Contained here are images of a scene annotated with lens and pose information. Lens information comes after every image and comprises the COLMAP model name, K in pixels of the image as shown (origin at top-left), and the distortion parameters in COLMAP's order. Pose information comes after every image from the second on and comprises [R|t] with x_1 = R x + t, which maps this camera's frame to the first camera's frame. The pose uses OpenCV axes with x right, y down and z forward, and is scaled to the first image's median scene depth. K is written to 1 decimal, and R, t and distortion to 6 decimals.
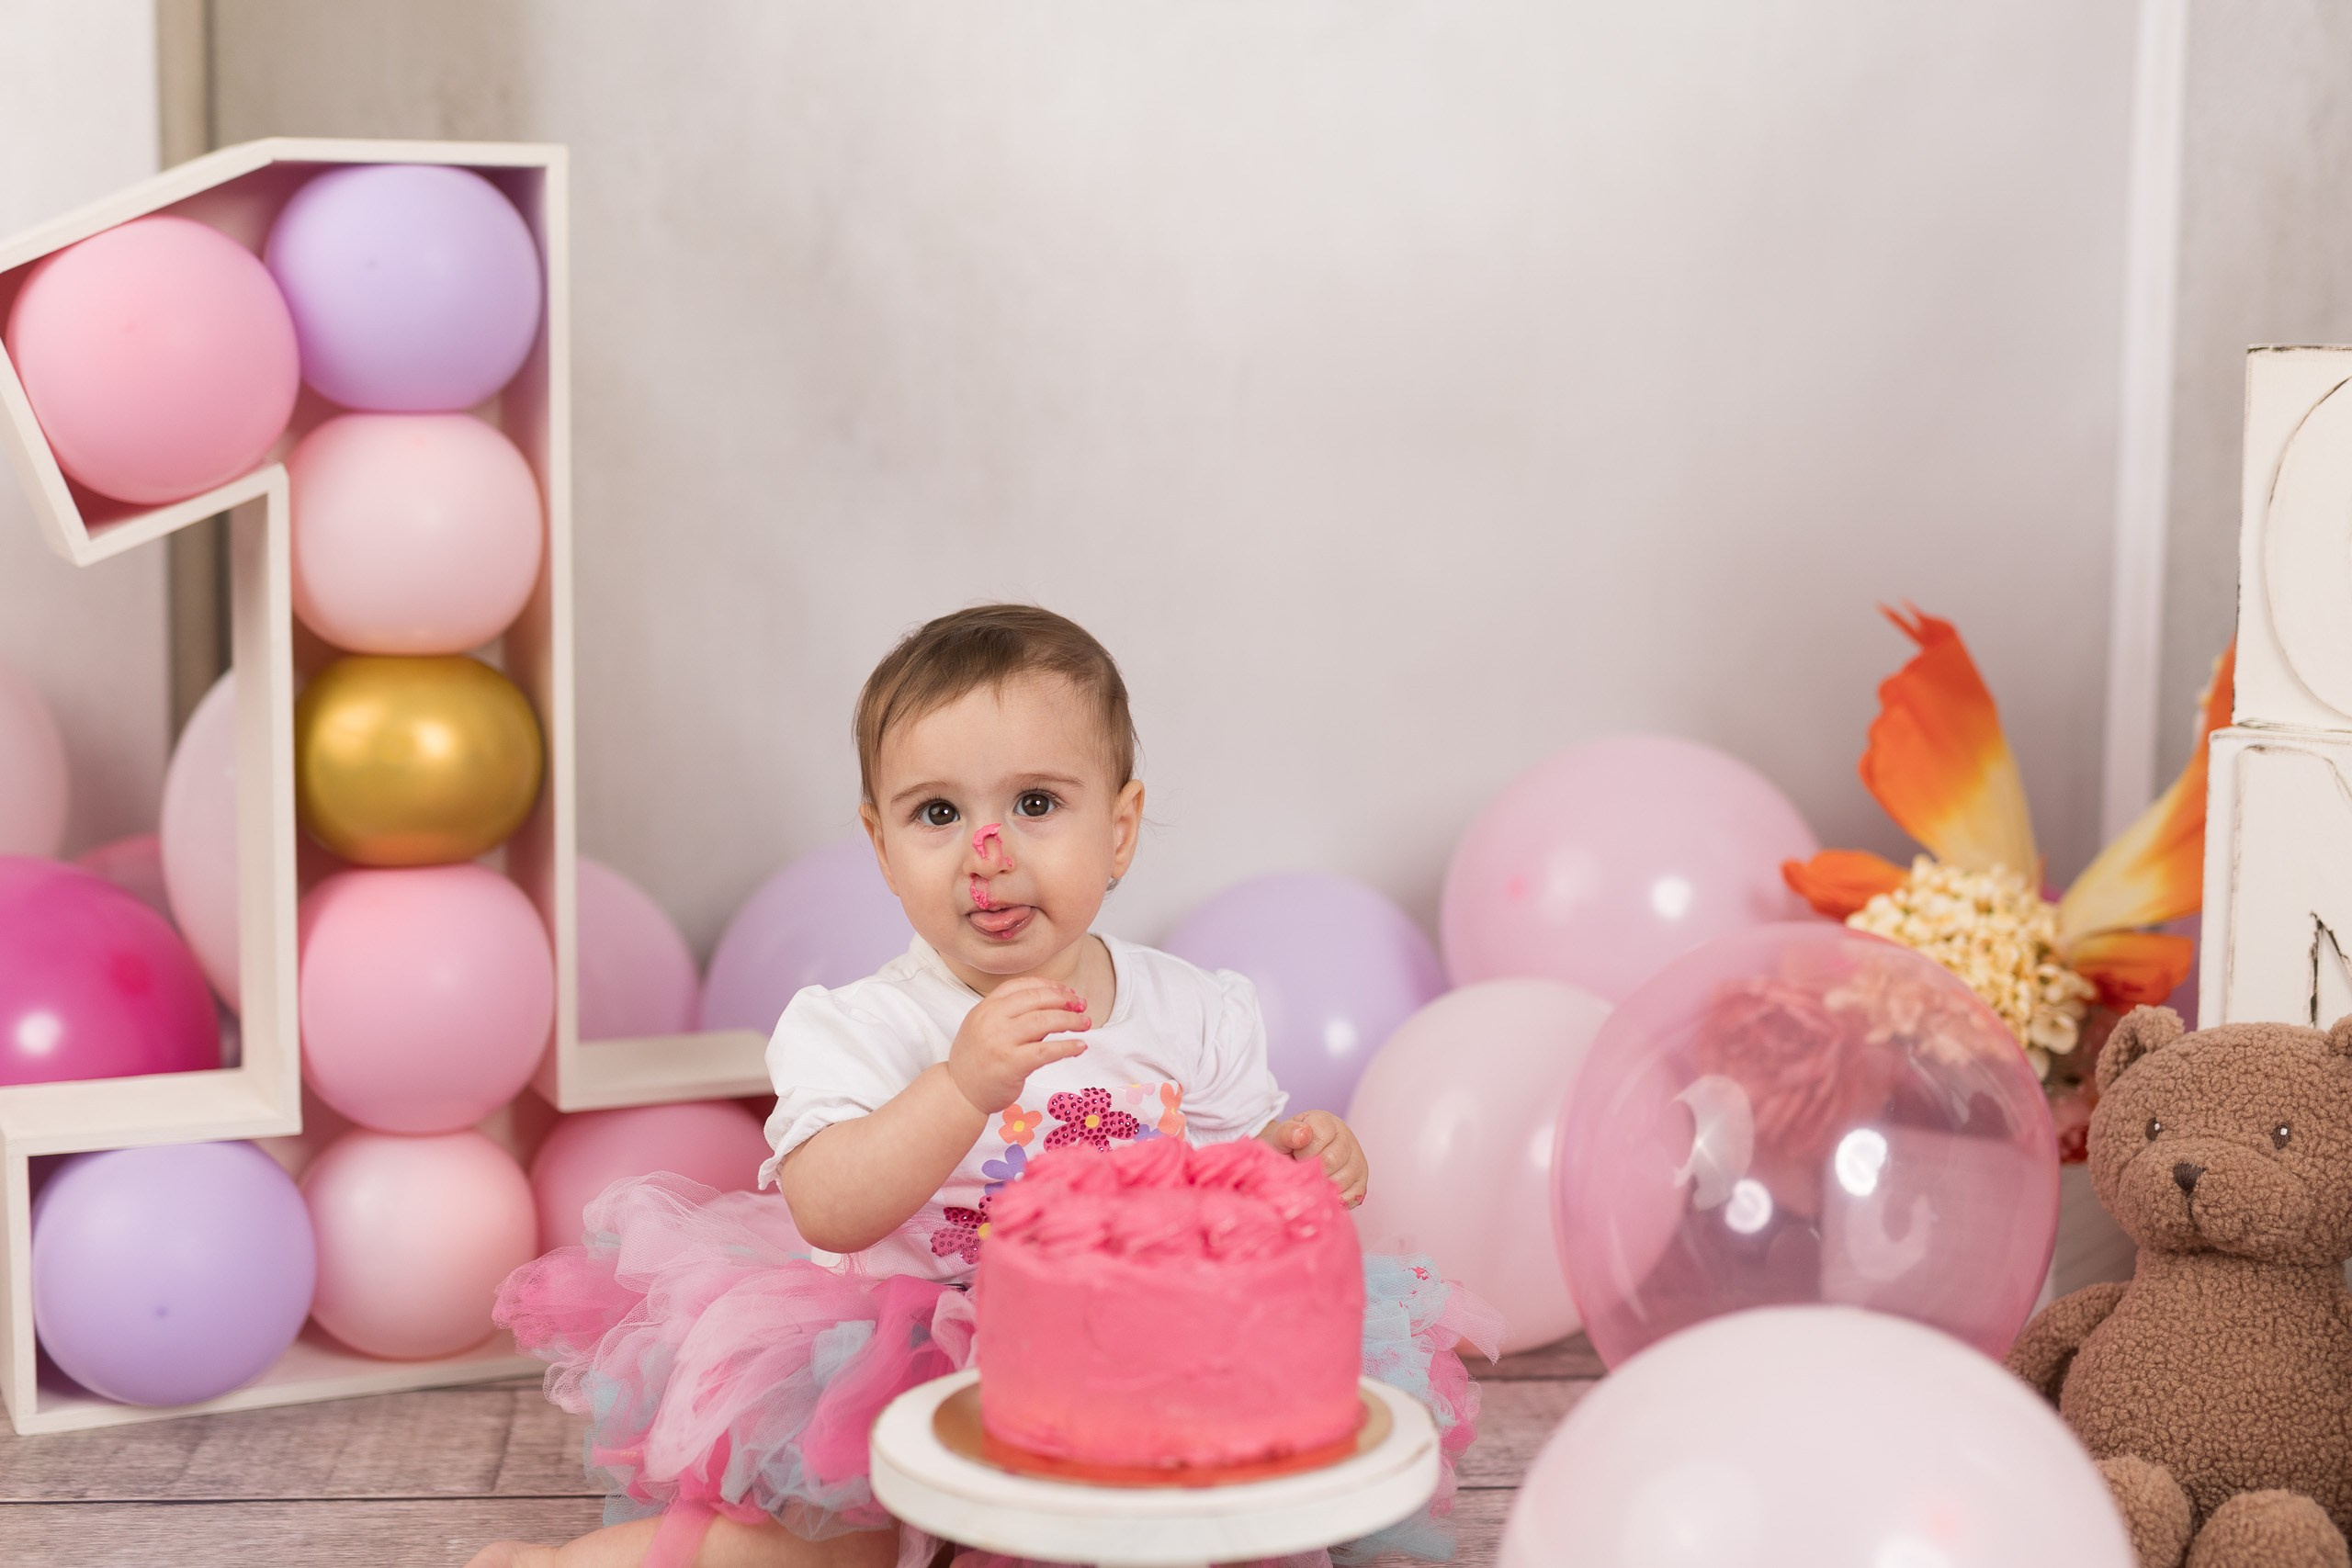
lens RADIAL K [[3431.9, 0, 1164.0], [0, 3431.9, 838.1], [0, 0, 1]] dist [0.012892, -0.049818]
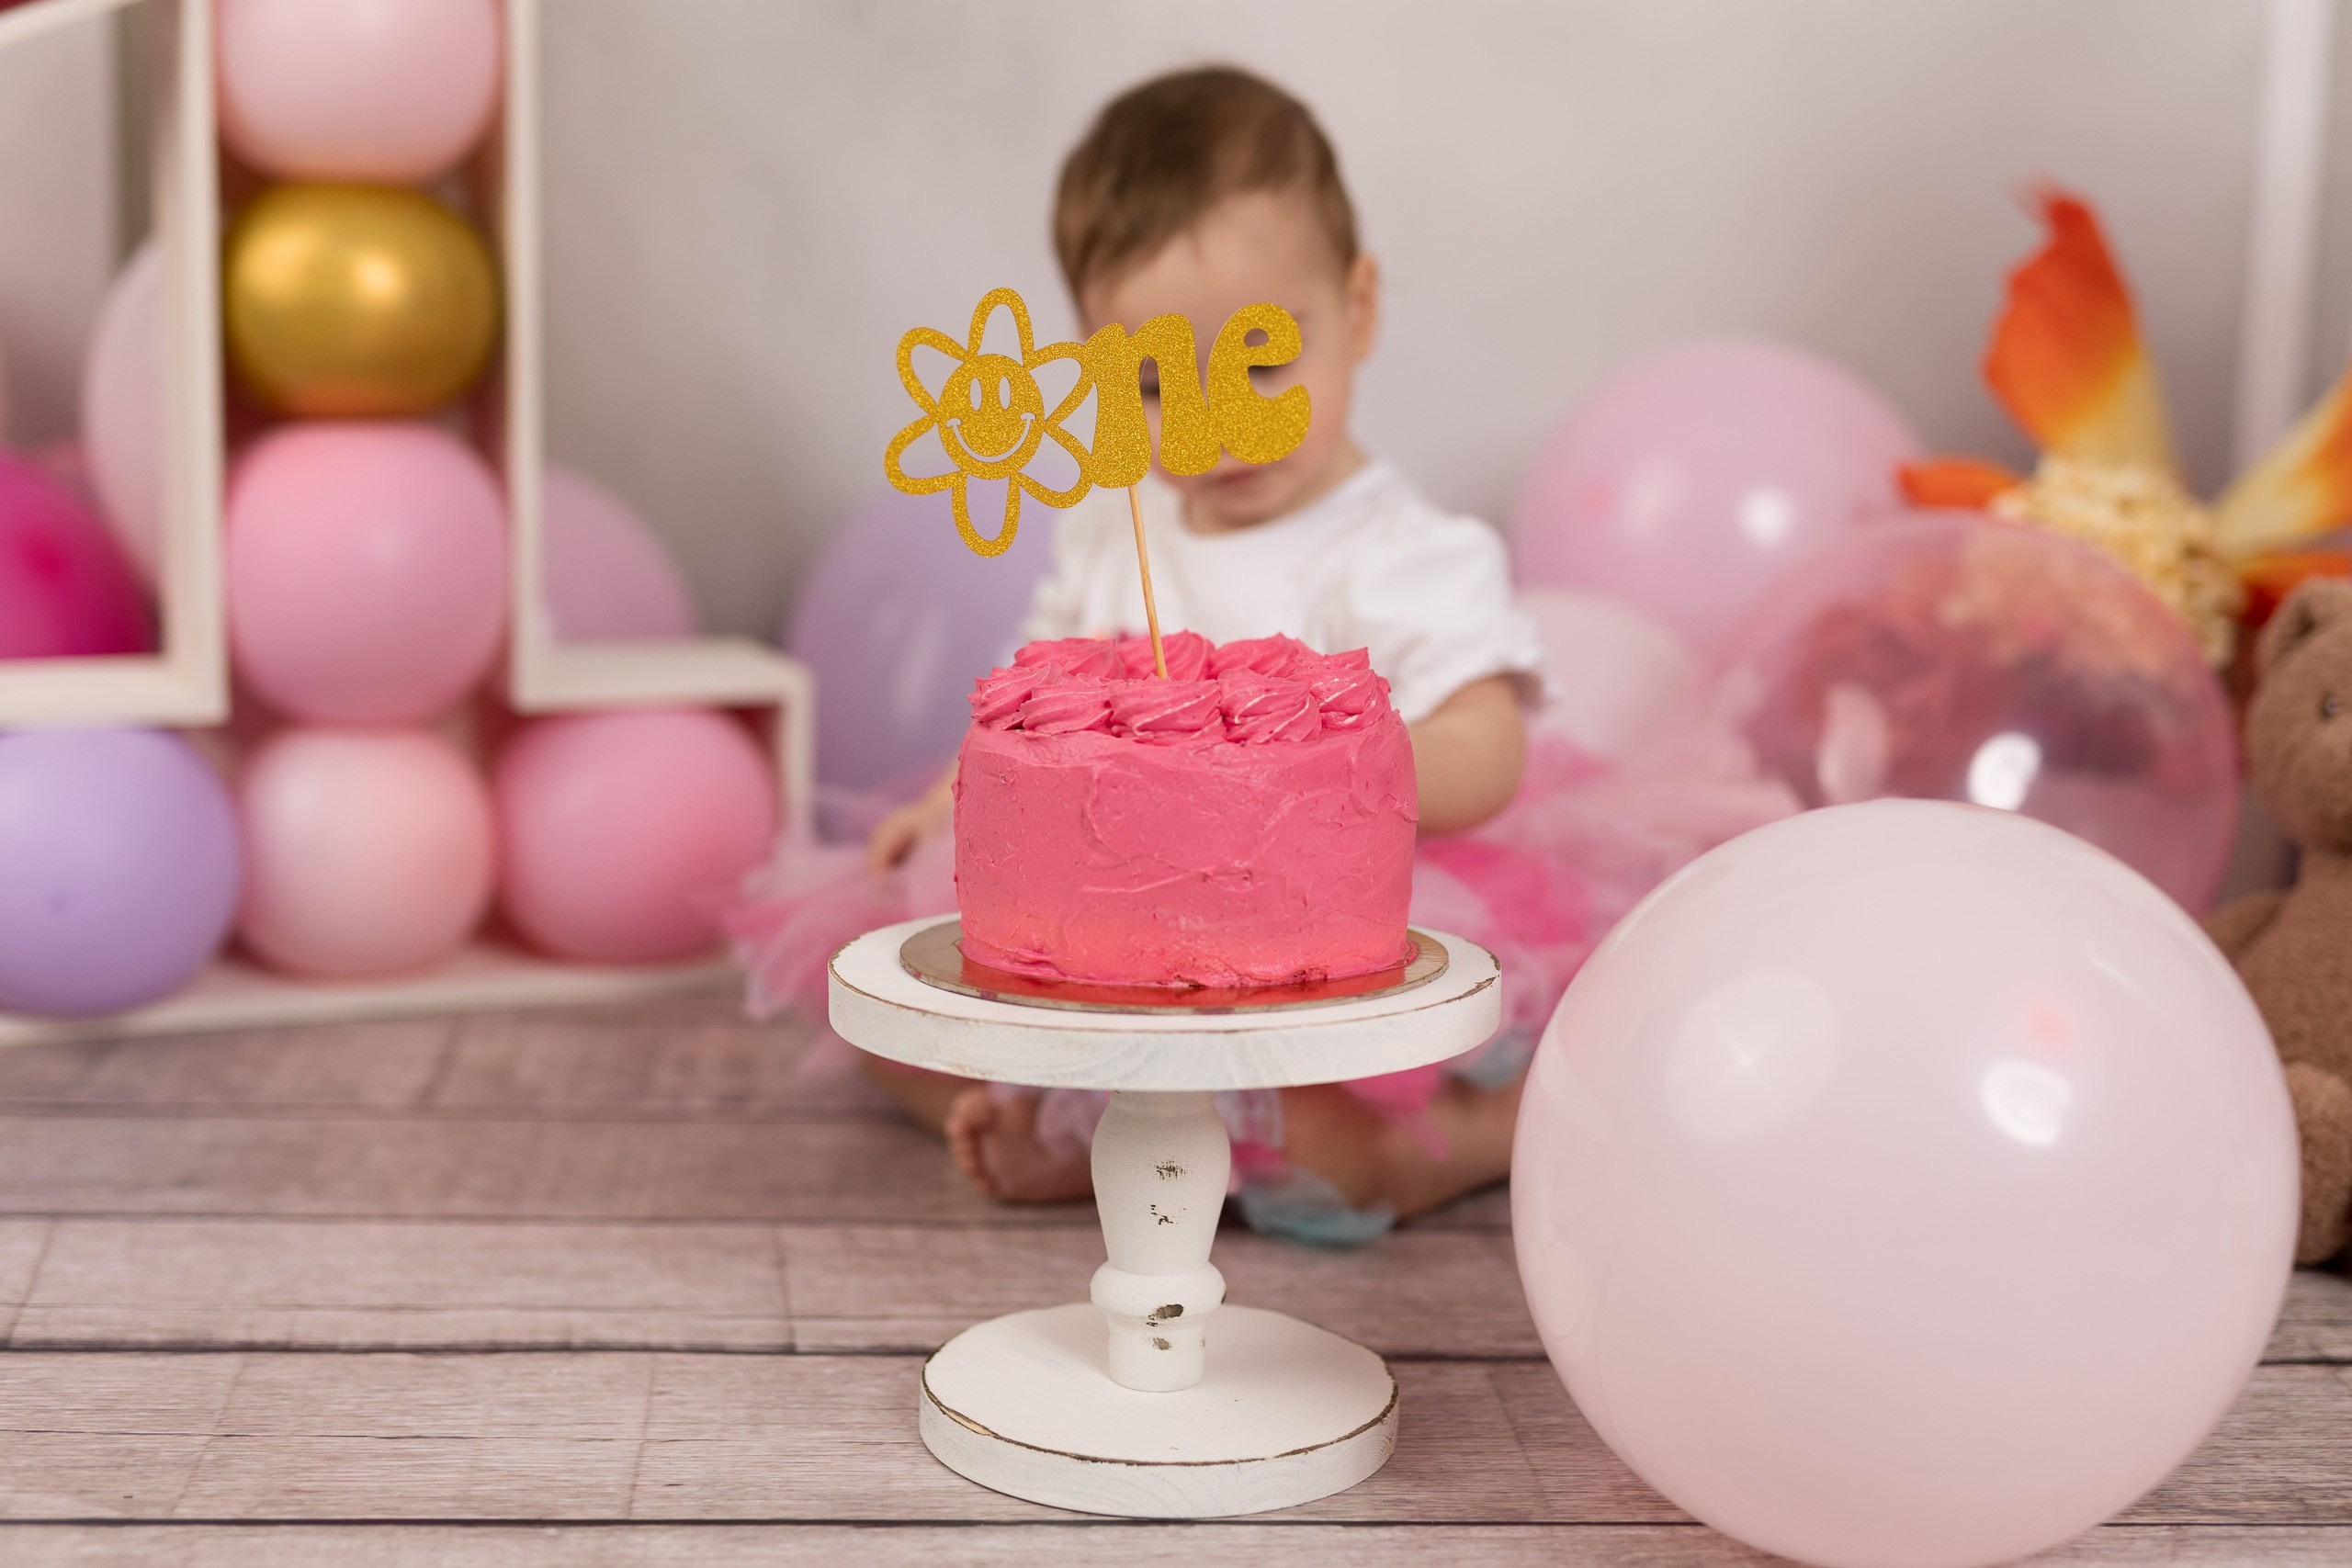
lens RADIAL K [[3412.7, 0, 1176.9], [0, 3412.7, 831.8], [0, 0, 1]] dist [-0.001785, 0.006957]
pose [[0.999805, 0.014650, -0.013204, 0.008074], [-0.014120, 0.999124, 0.039403, 0.079019], [0.013770, -0.039209, 0.999136, 0.121791]]
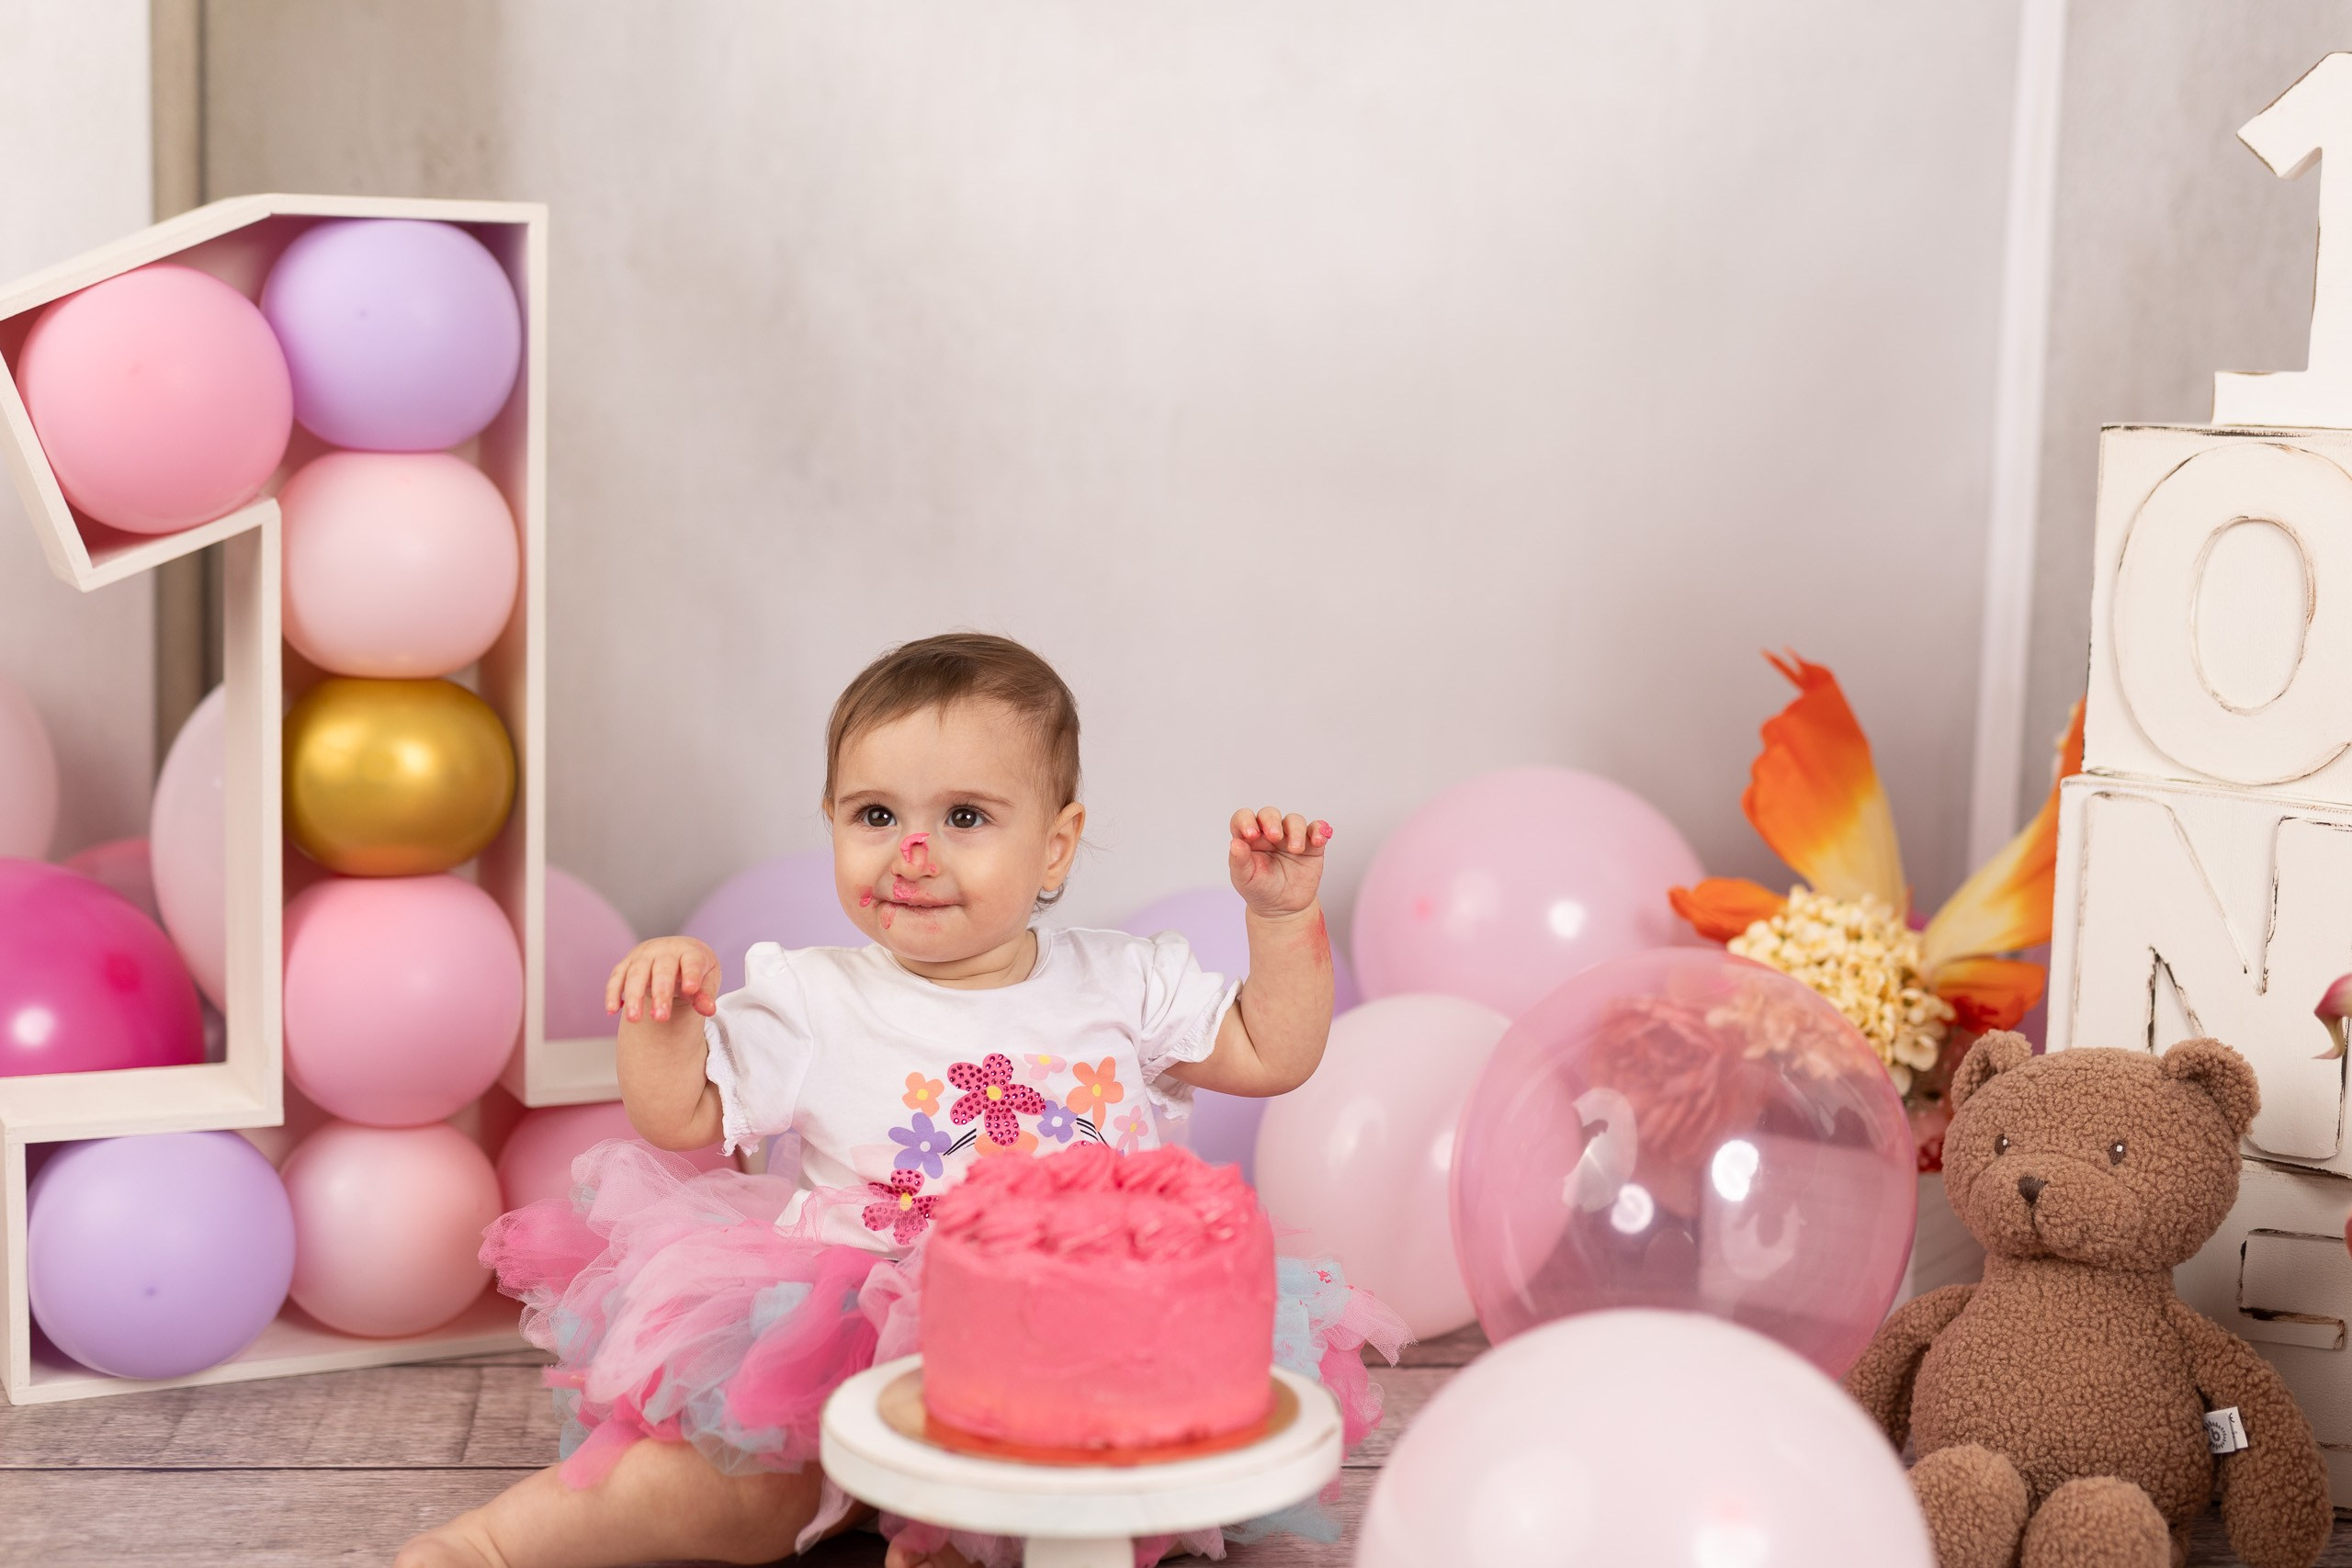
lens RADIAL K [[3312.8, 0, 1193.5], [0, 3312.8, 852.8], [0, 0, 1]] dist [0.013697, -0.043135]
pose [[0.999382, 0.015047, 0.031769, -0.002665], [-0.015241, 0.999867, 0.005872, -0.009229], [-0.031677, -0.006353, 0.999478, -0.039033]]
